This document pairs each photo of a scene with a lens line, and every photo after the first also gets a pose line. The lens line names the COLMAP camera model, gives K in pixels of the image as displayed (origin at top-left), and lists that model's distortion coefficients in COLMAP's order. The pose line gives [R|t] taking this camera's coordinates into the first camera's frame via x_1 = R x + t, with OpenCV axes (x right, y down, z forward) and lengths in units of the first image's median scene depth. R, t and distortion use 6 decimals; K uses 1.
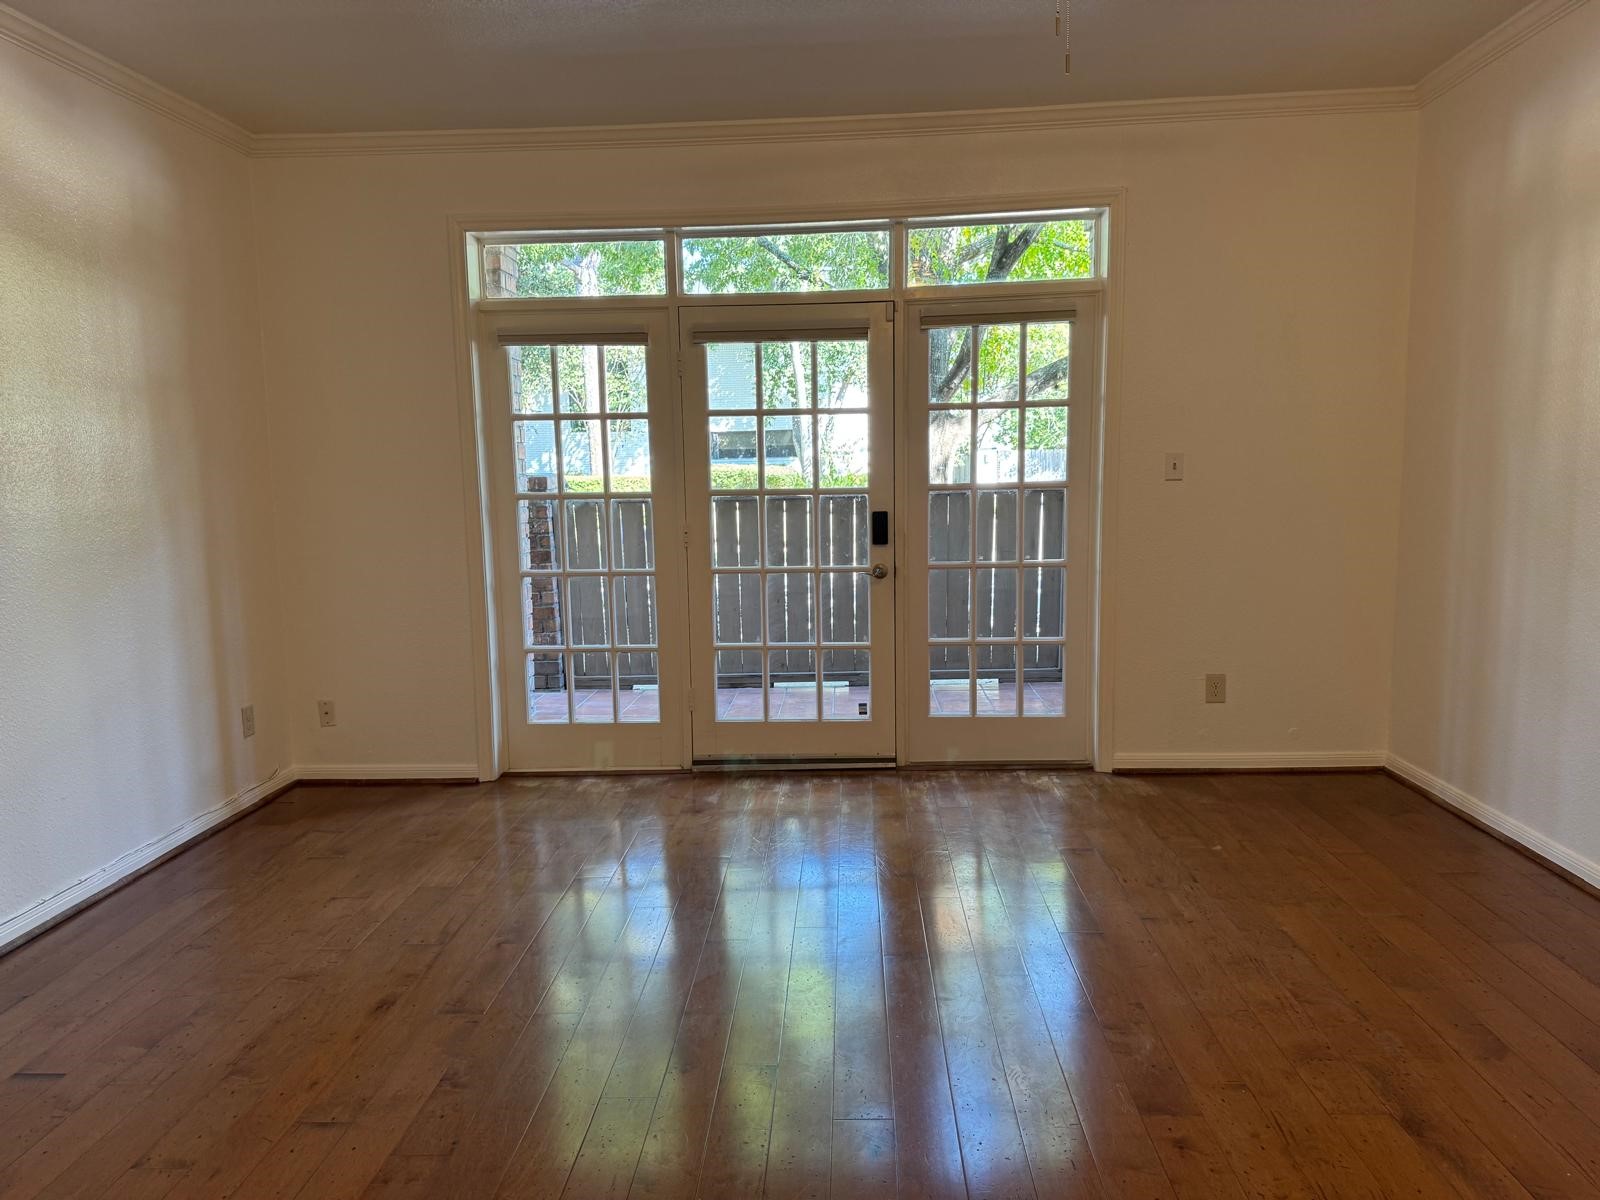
lens RADIAL K [[1118.9, 0, 816.4], [0, 1118.9, 600.1], [0, 0, 1]] dist [0.112712, -0.218596]
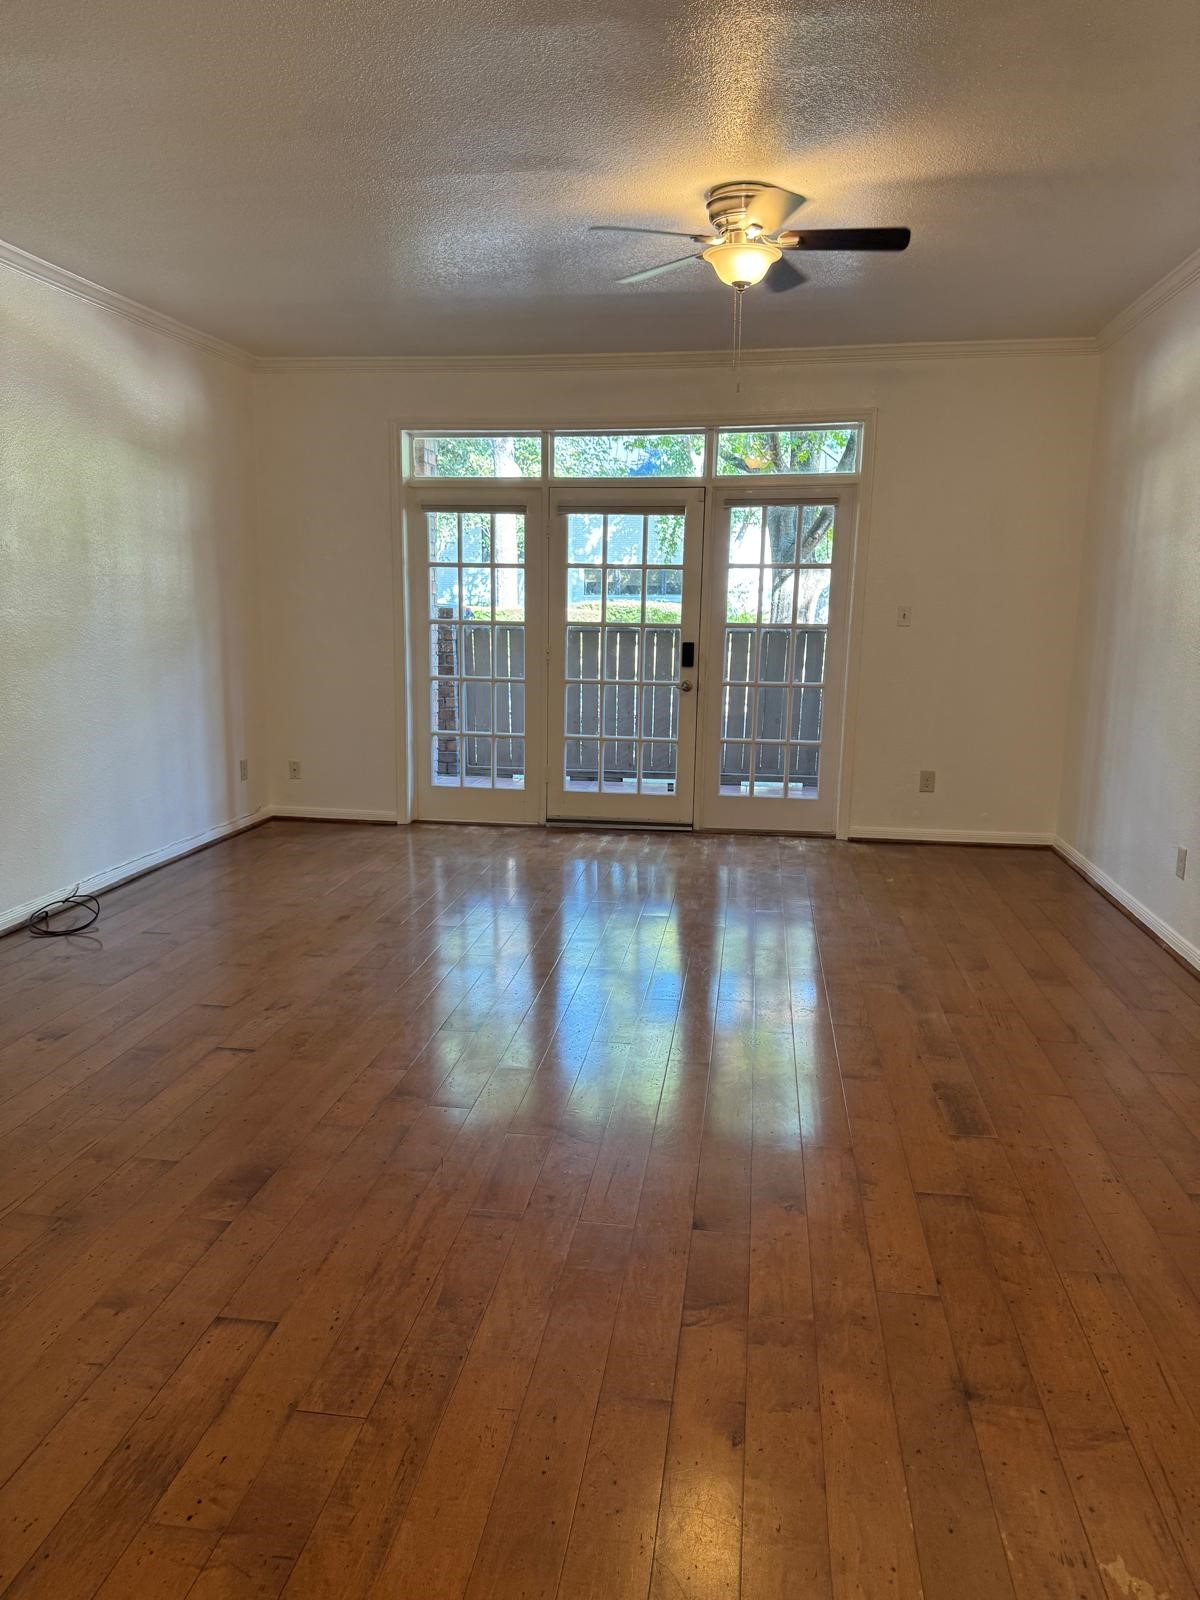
lens RADIAL K [[1118.9, 0, 600.0], [0, 1118.9, 800.0], [0, 0, 1]] dist [0.112712, -0.218596]
pose [[0.993353, 0.052672, -0.102354, 0.099805], [-0.046867, 0.997198, 0.058314, 0.038178], [0.105139, -0.053129, 0.993037, -0.380161]]
